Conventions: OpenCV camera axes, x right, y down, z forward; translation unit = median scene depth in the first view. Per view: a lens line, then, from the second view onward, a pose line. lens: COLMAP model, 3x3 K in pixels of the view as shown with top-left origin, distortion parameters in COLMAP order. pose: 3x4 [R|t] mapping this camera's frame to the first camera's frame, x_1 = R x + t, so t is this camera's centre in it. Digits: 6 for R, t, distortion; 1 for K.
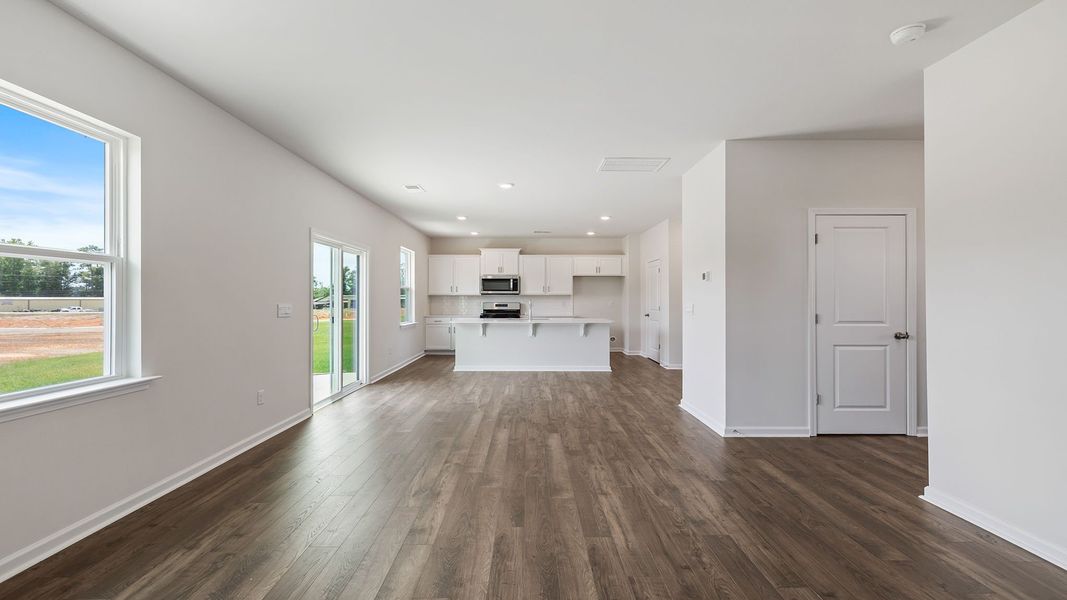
lens RADIAL K [[457.9, 0, 534.7], [0, 457.9, 298.7], [0, 0, 1]] dist [0.005006, 0.000483]
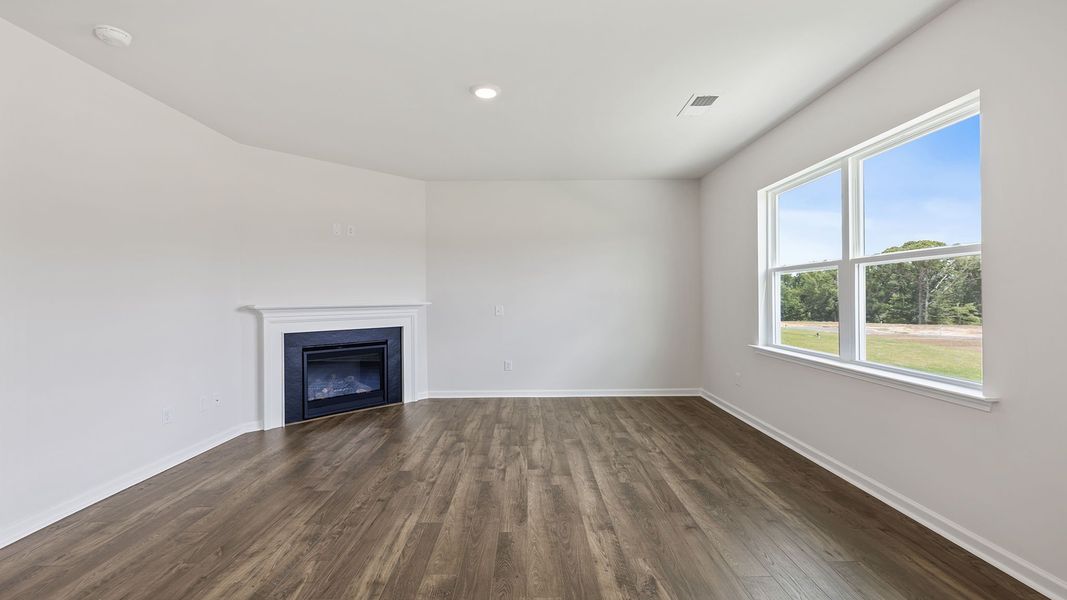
lens RADIAL K [[457.9, 0, 530.6], [0, 457.9, 296.7], [0, 0, 1]] dist [0.005006, 0.000483]
pose [[-0.999942, 0.005550, 0.009185, -0.100838], [0.005519, 0.999979, -0.003364, 0.003426], [-0.009204, -0.003313, -0.999952, 1.957764]]
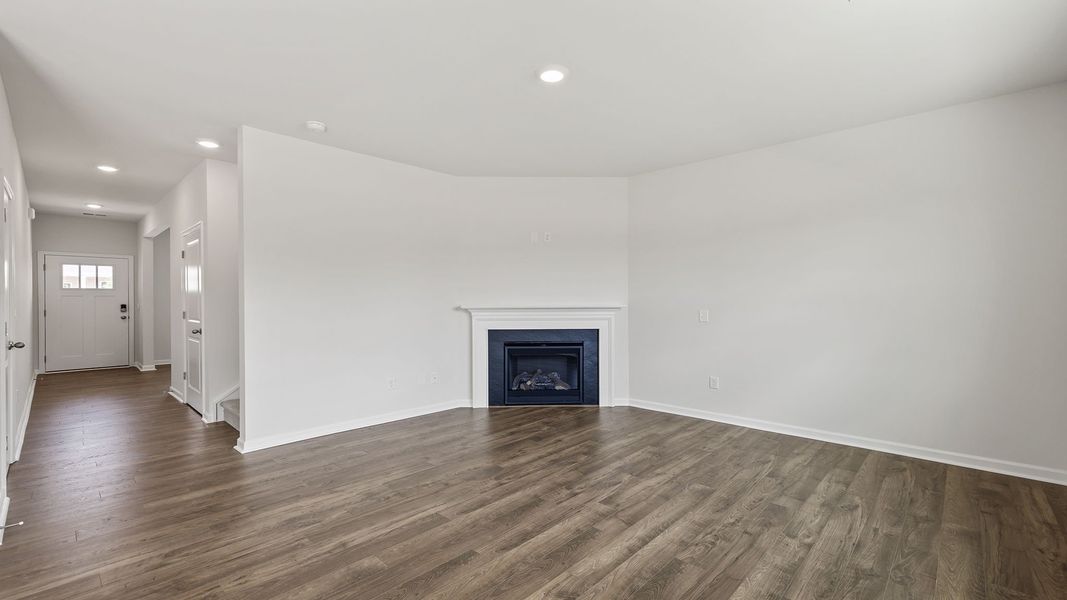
lens RADIAL K [[457.9, 0, 529.0], [0, 457.9, 304.0], [0, 0, 1]] dist [0.005006, 0.000483]
pose [[-0.712054, -0.005124, 0.702106, -0.738934], [-0.001085, 0.999980, 0.006199, 0.003306], [-0.702124, 0.003652, -0.712046, 1.558760]]
